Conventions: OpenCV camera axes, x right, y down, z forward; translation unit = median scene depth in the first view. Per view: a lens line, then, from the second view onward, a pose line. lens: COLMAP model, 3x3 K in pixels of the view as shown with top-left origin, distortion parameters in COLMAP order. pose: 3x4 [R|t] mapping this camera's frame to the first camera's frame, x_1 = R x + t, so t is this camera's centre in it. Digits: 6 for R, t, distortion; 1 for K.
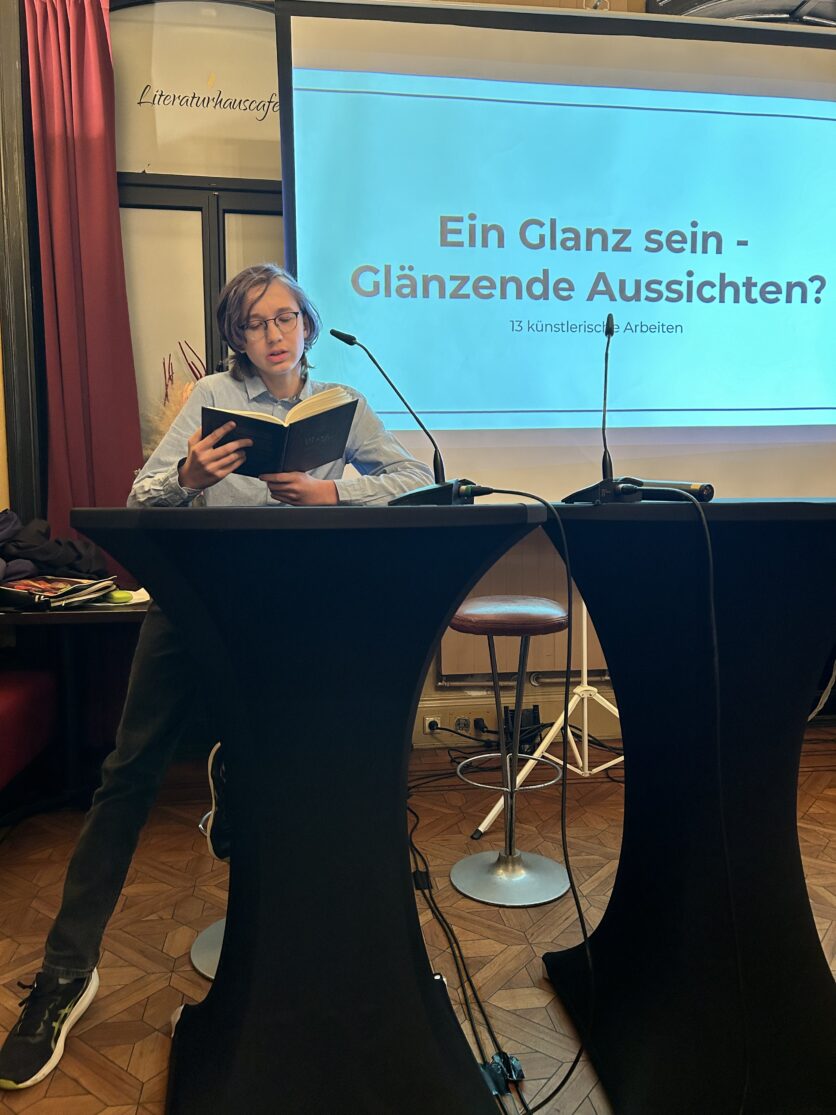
lens RADIAL K [[831.9, 0, 411.5], [0, 831.9, 557.7], [0, 0, 1]] dist [0.036022, -0.033359]
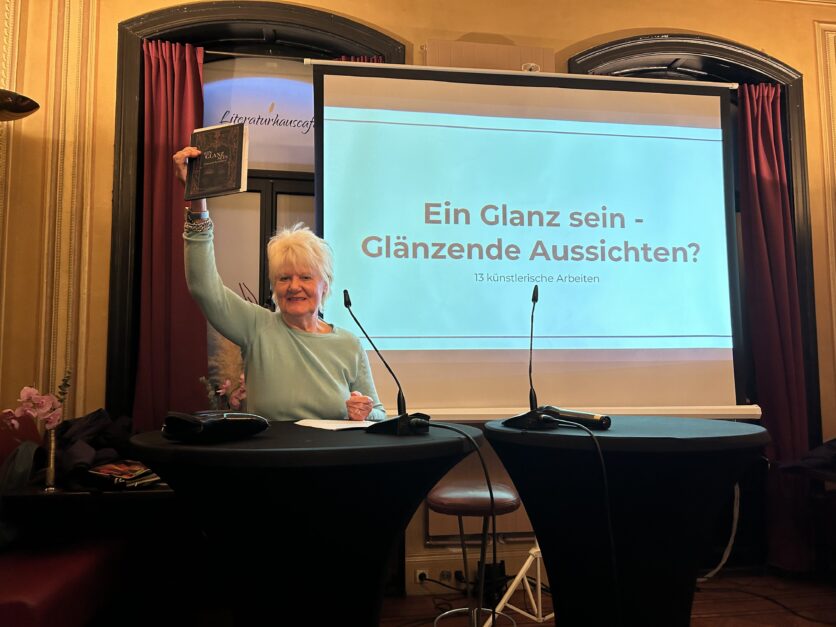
lens RADIAL K [[623.7, 0, 422.3], [0, 623.7, 318.0], [0, 0, 1]] dist [0.036022, -0.033359]
pose [[0.999984, 0.004457, 0.003559, 0.026091], [-0.003804, 0.986120, -0.165994, -0.037034], [-0.004249, 0.165977, 0.986120, -0.016687]]
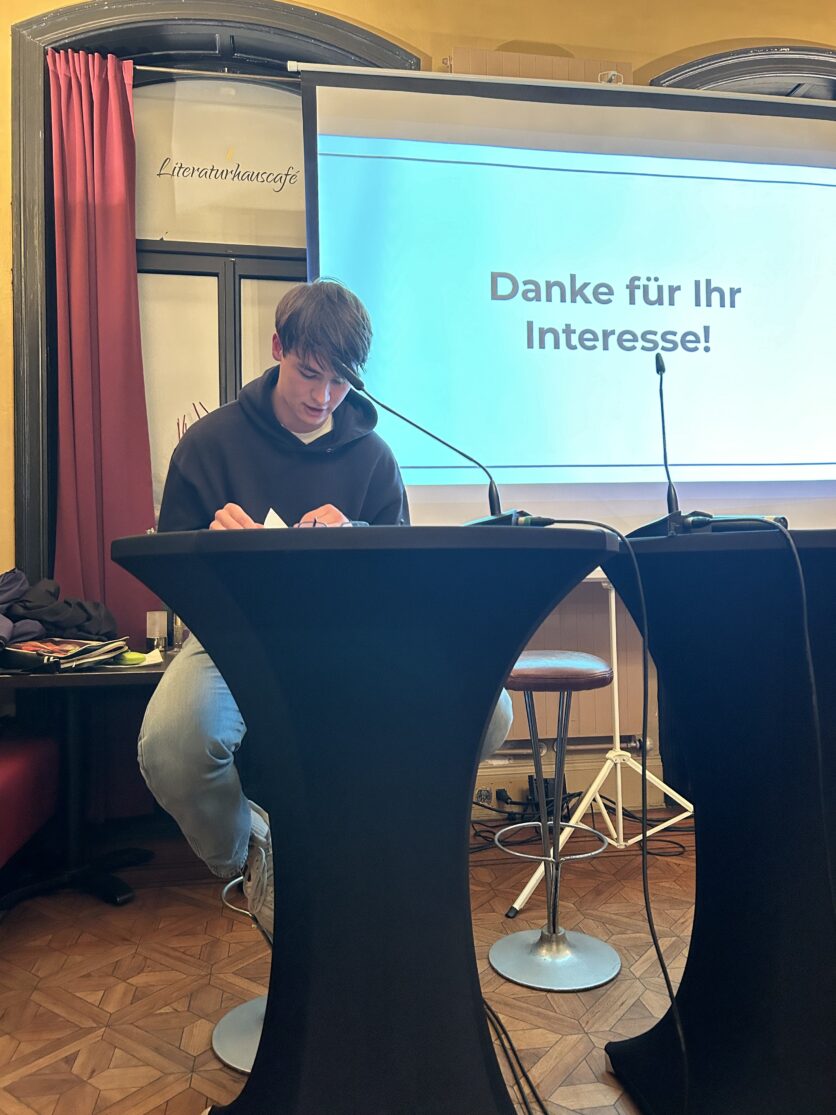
lens RADIAL K [[832.2, 0, 418.1], [0, 832.2, 550.2], [0, 0, 1]] dist [0.045808, -0.047677]
pose [[0.999794, -0.005757, 0.019453, -0.039766], [0.007690, 0.994878, -0.100793, 0.022069], [-0.018774, 0.100921, 0.994717, 0.031259]]
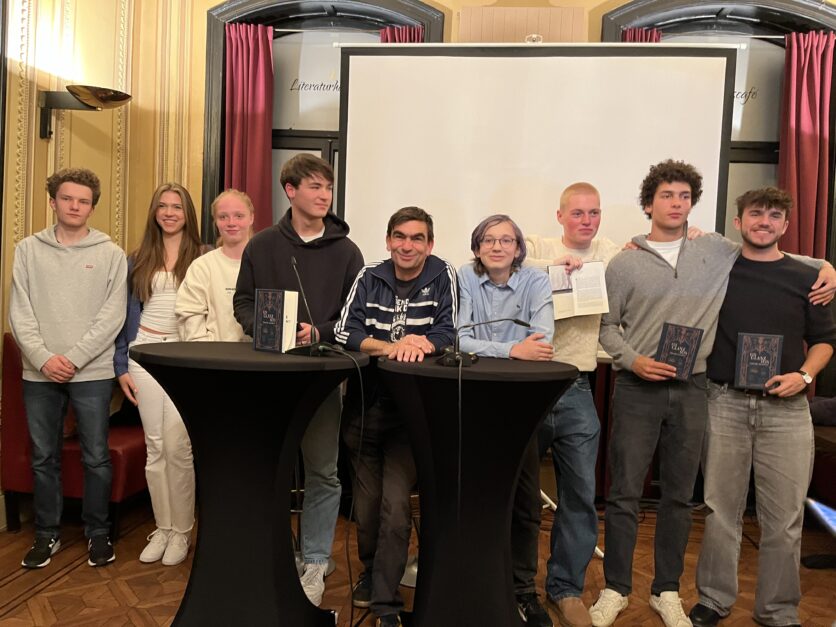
lens RADIAL K [[620.9, 0, 418.3], [0, 620.9, 319.4], [0, 0, 1]] dist [0.057989, -0.073039]
pose [[0.973237, 0.059439, -0.221985, 0.296788], [-0.070843, 0.996527, -0.043762, -0.048800], [0.218613, 0.058317, 0.974067, -0.192479]]
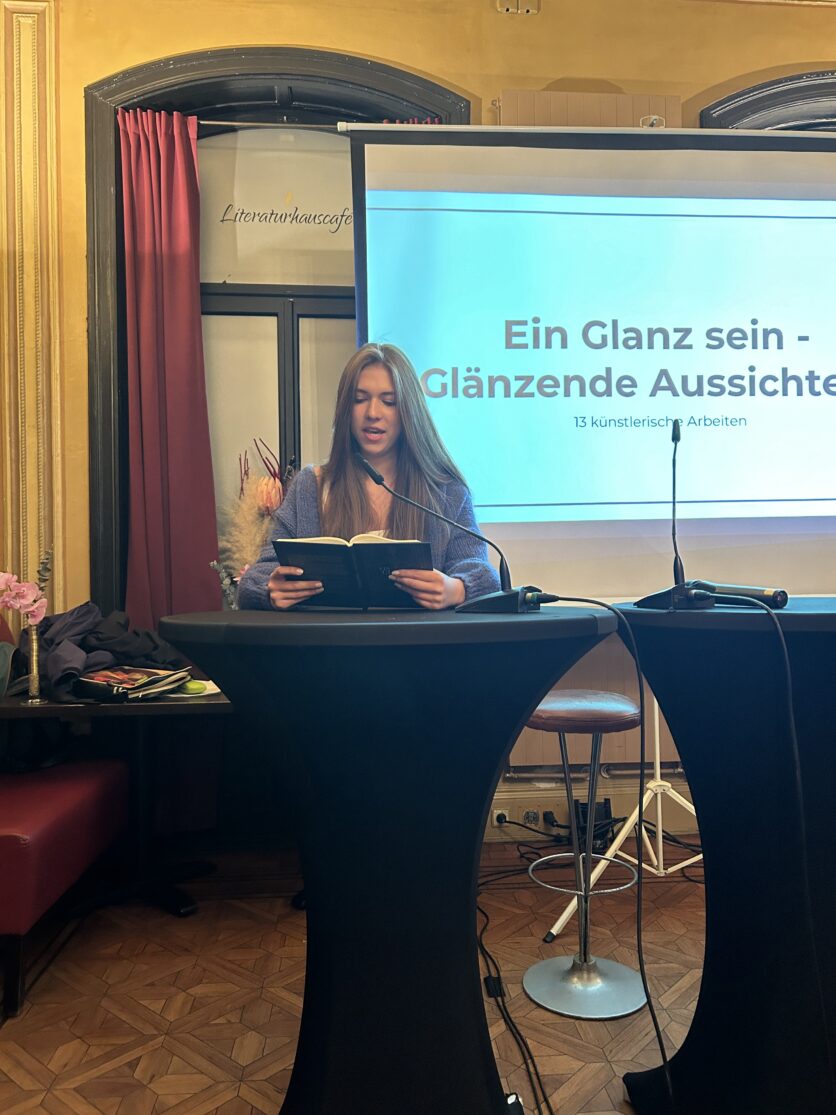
lens RADIAL K [[831.5, 0, 425.0], [0, 831.5, 557.7], [0, 0, 1]] dist [0.036101, -0.035088]
pose [[0.998354, -0.005261, -0.057107, -0.007422], [0.000011, 0.995802, -0.091533, -0.017681], [0.057349, 0.091382, 0.994163, -0.012958]]
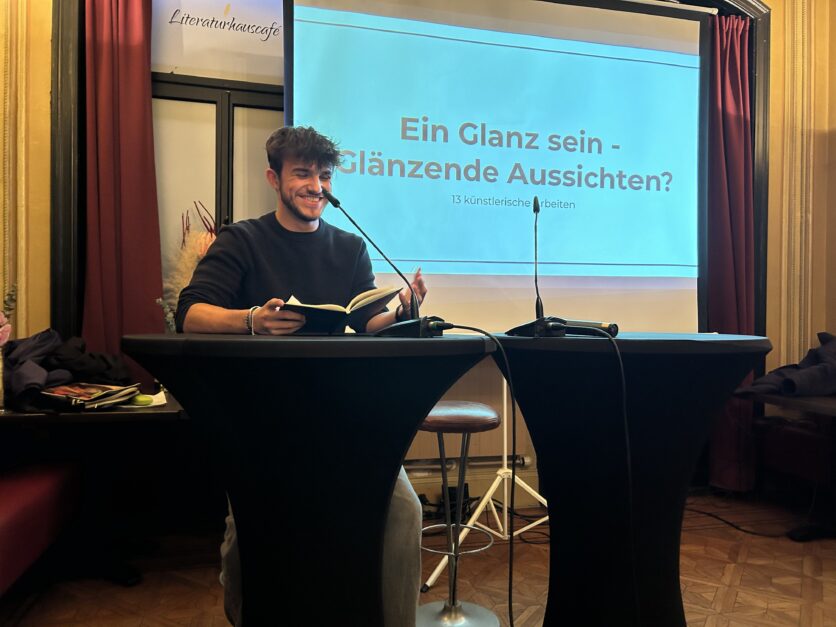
lens RADIAL K [[623.7, 0, 422.3], [0, 623.7, 318.0], [0, 0, 1]] dist [0.036022, -0.033359]
pose [[0.994817, 0.017076, 0.100237, -0.027548], [-0.009565, 0.997142, -0.074944, -0.009202], [-0.101230, 0.073597, 0.992137, 0.015492]]
